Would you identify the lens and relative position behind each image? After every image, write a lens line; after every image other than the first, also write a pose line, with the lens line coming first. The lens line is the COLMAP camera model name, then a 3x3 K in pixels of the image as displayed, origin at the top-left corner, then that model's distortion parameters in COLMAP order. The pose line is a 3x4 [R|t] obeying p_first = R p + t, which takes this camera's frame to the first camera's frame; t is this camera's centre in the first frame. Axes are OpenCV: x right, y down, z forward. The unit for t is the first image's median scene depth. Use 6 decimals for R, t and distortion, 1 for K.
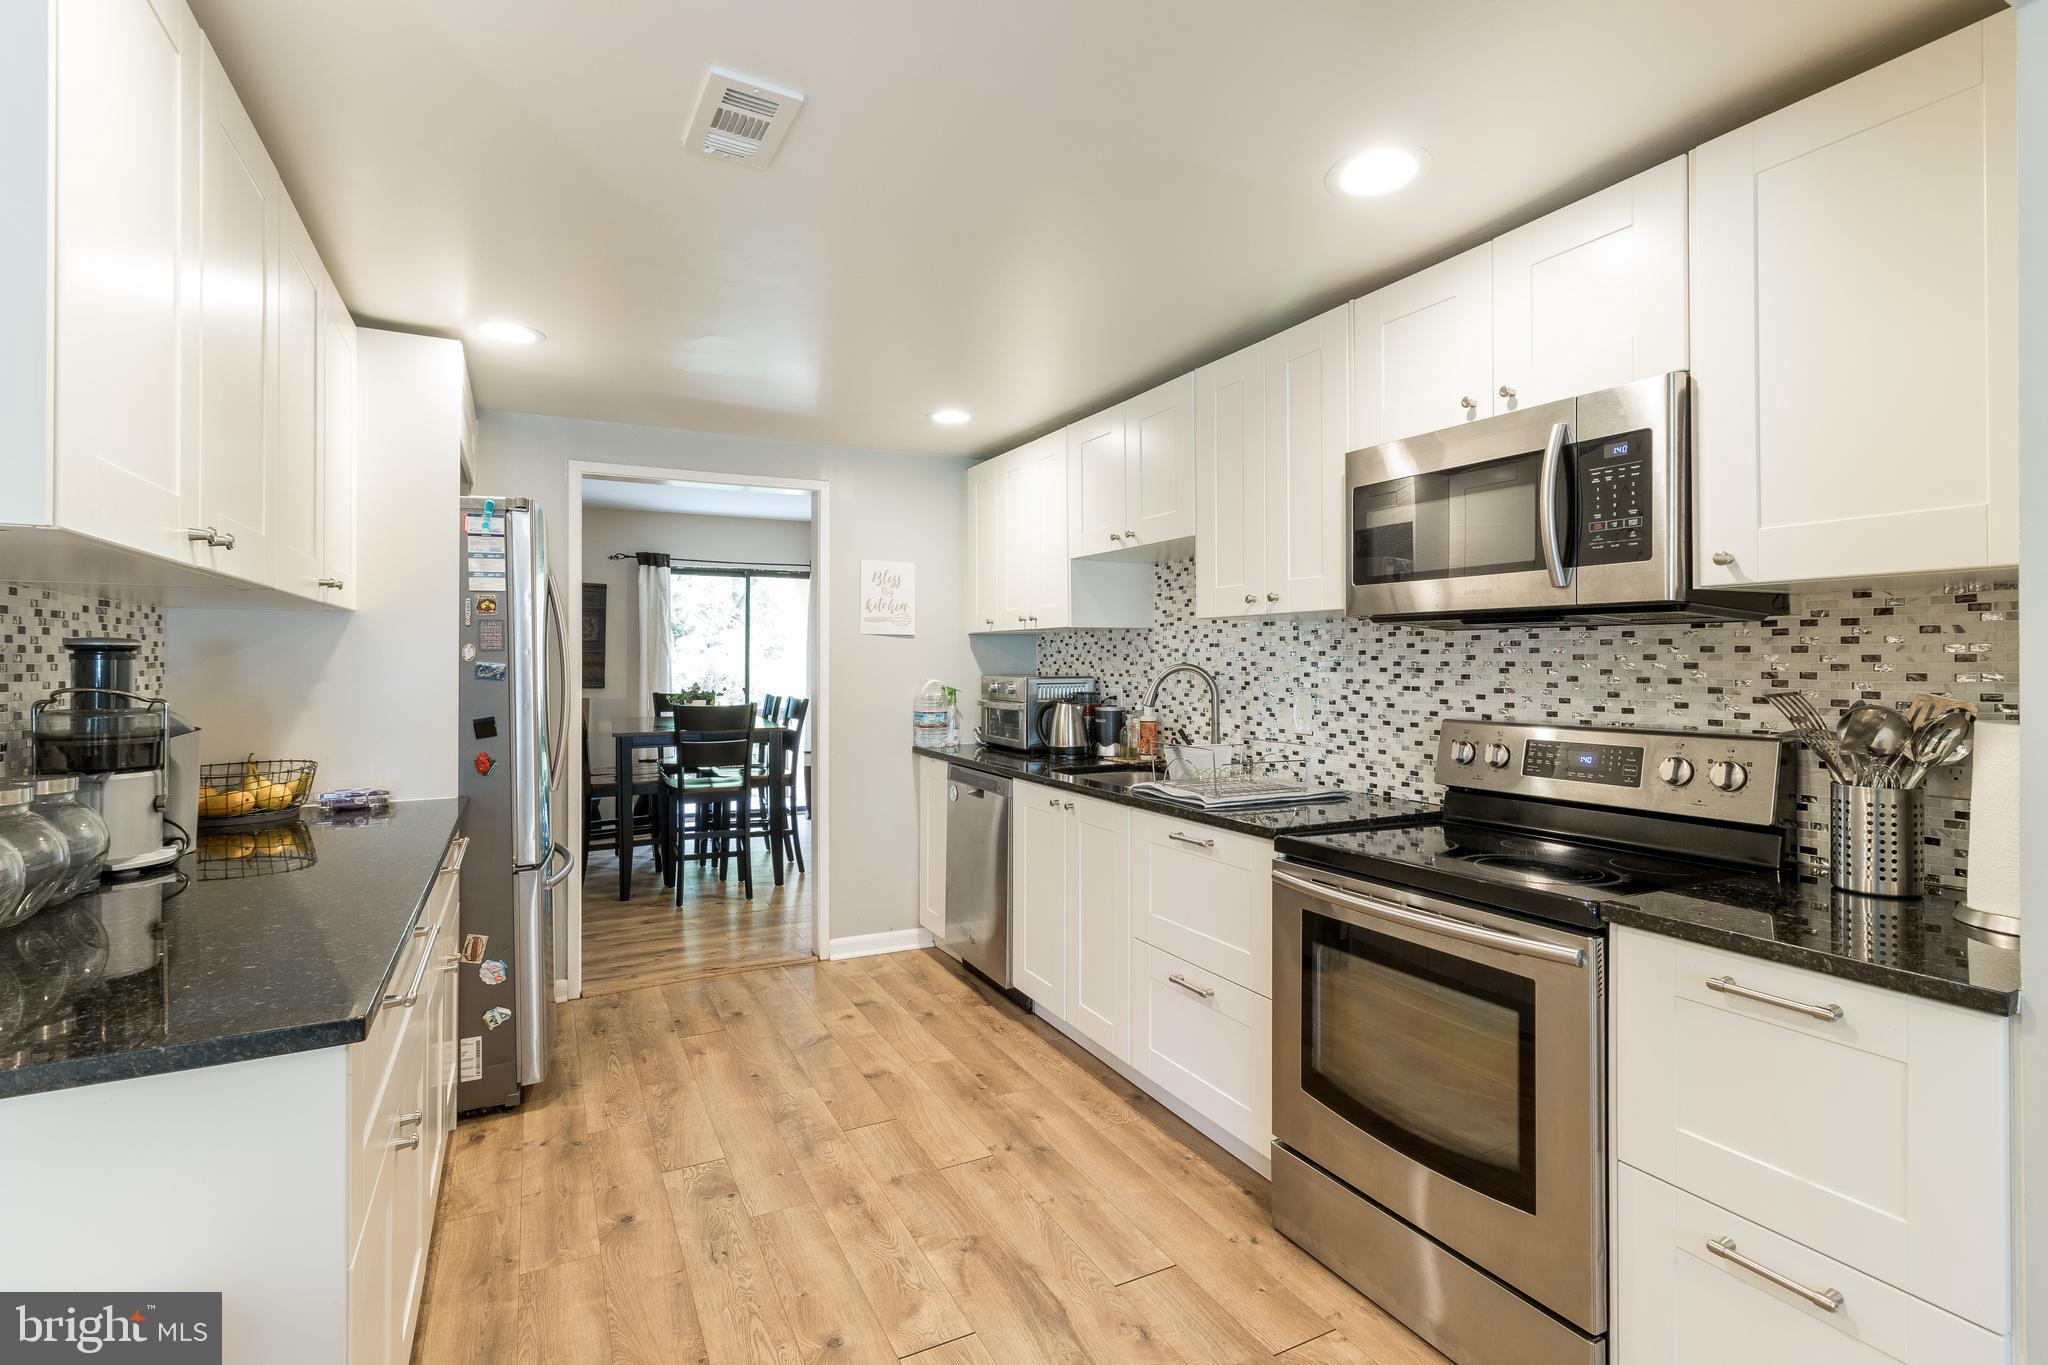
lens RADIAL K [[967.6, 0, 1025.2], [0, 967.6, 665.0], [0, 0, 1]] dist [0.001192, -0.000062]
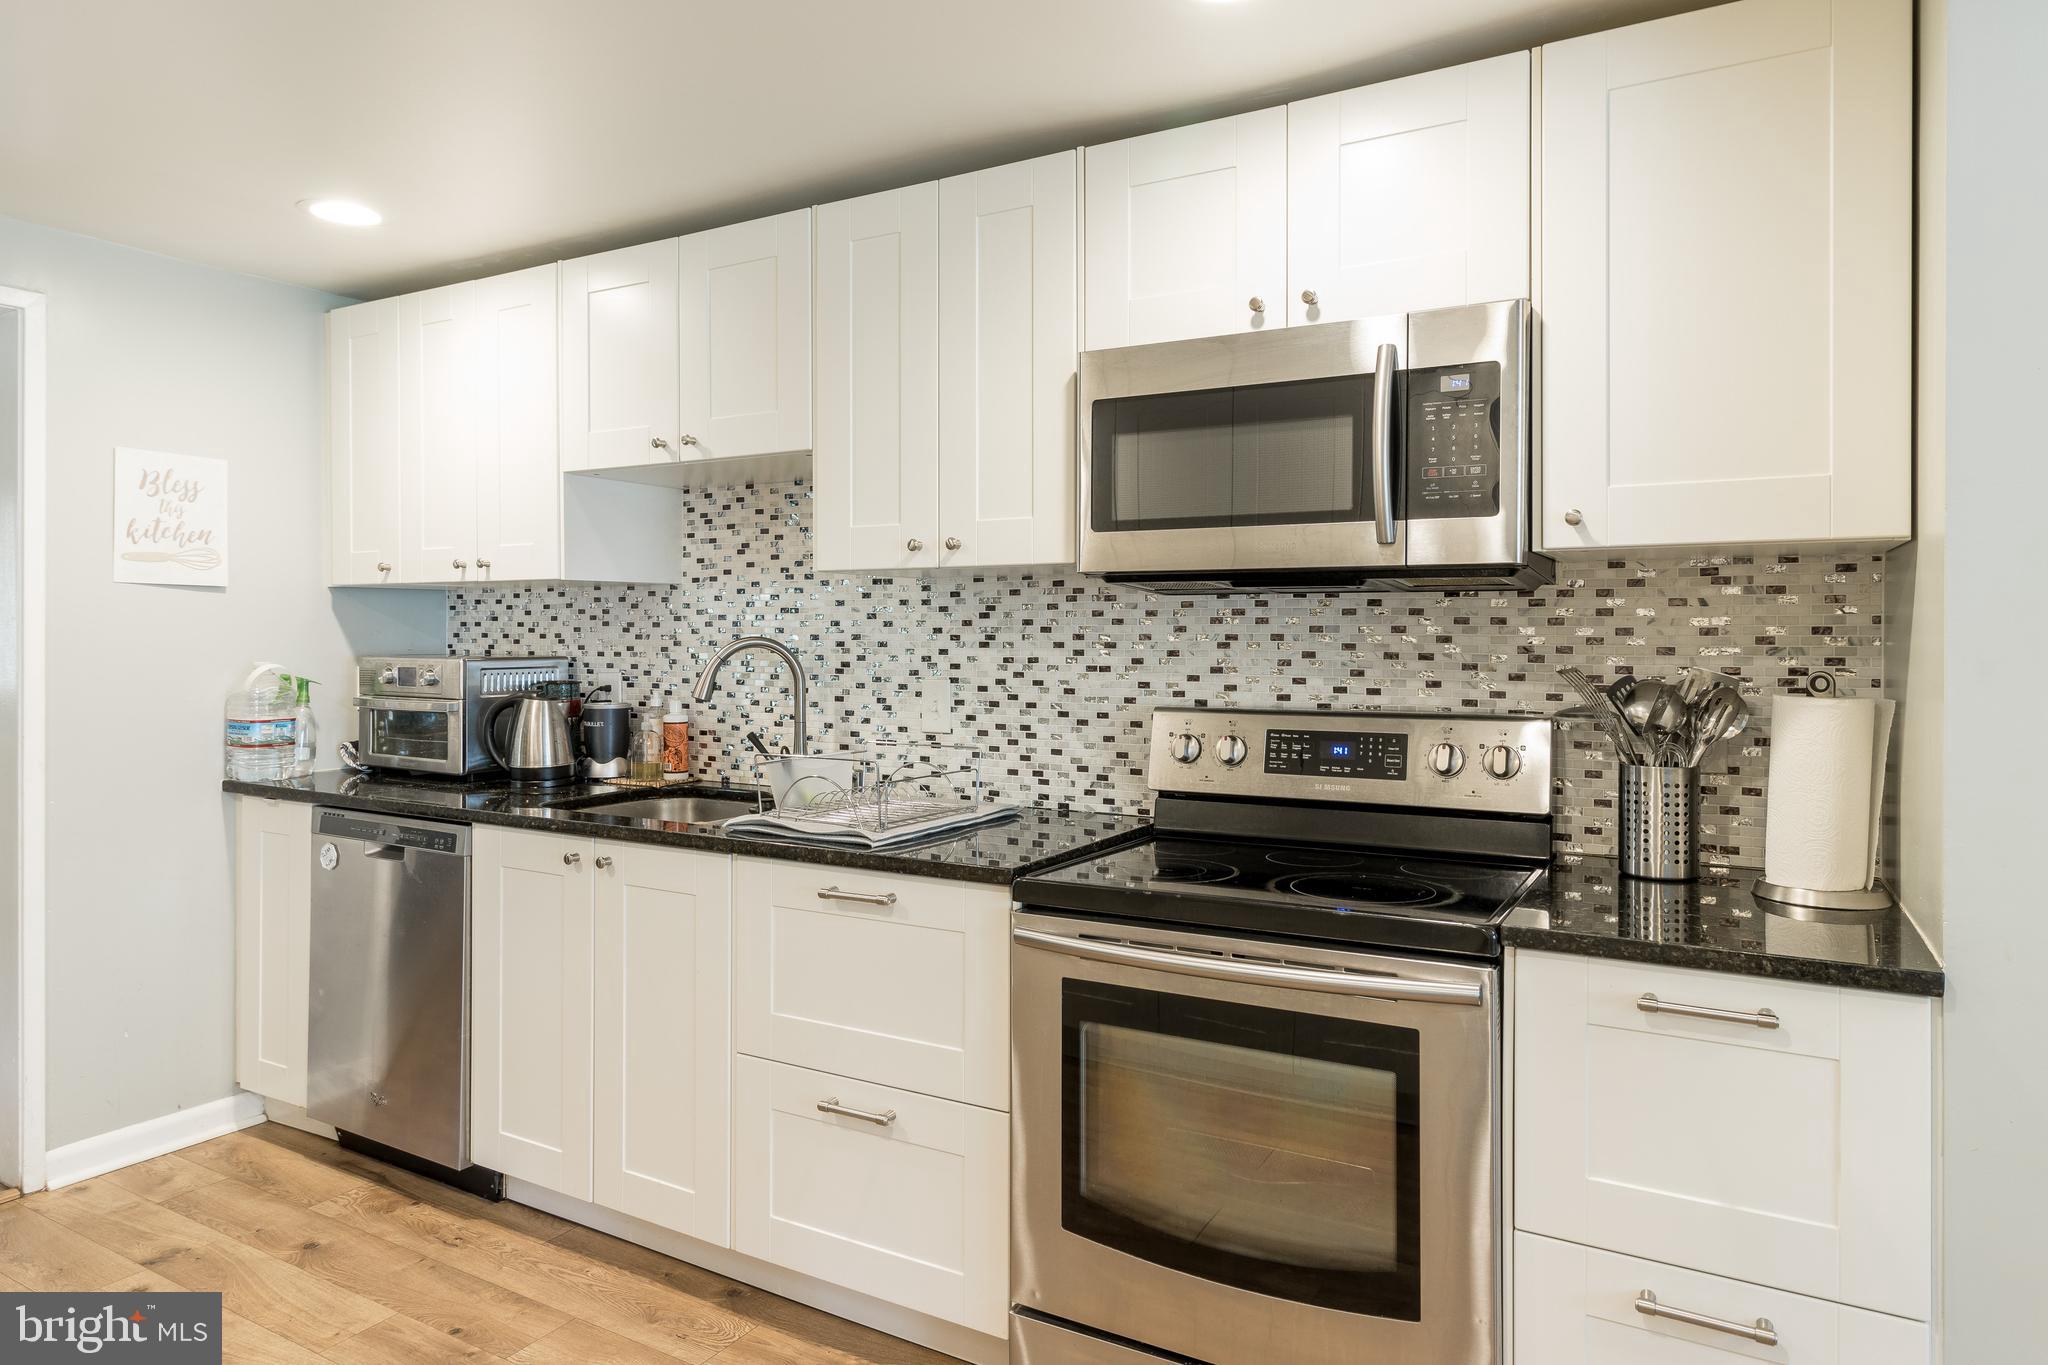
lens RADIAL K [[1232.9, 0, 1047.7], [0, 1232.9, 646.2], [0, 0, 1]] dist [0.002753, 0.001140]
pose [[0.833947, -0.002448, 0.551839, -0.185619], [-0.000179, 0.999989, 0.004707, 0.001376], [-0.551844, -0.004024, 0.833937, 0.198583]]
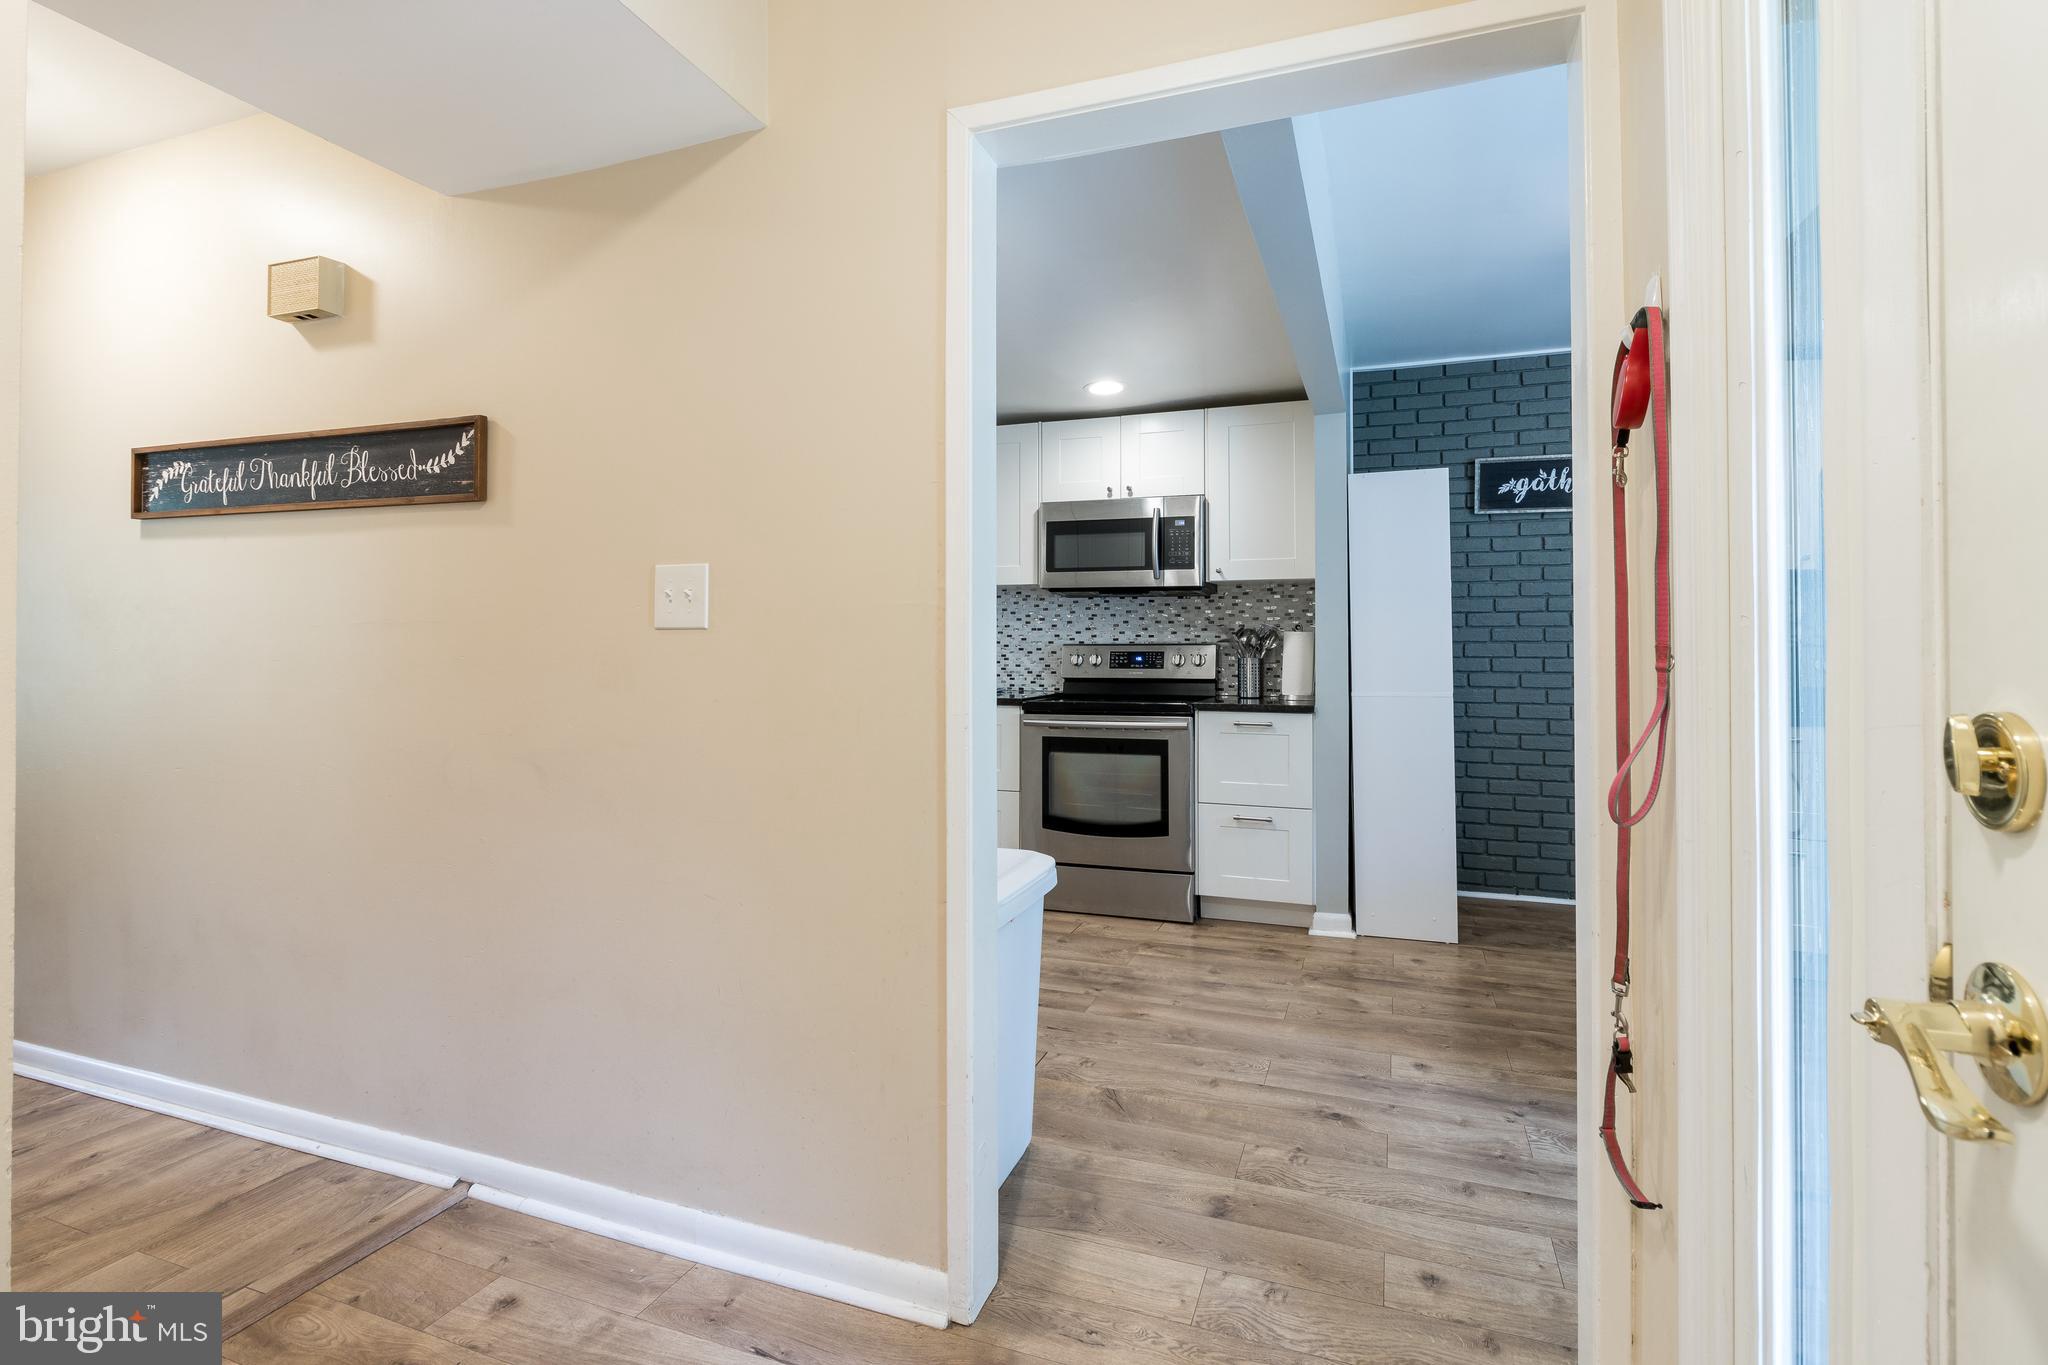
lens RADIAL K [[967.6, 0, 1045.6], [0, 967.6, 625.1], [0, 0, 1]] dist [0.001192, -0.000062]
pose [[0.732320, 0.014513, 0.680806, -0.849951], [0.000348, 0.999765, -0.021688, 0.056887], [-0.680961, 0.016119, 0.732143, -0.357805]]
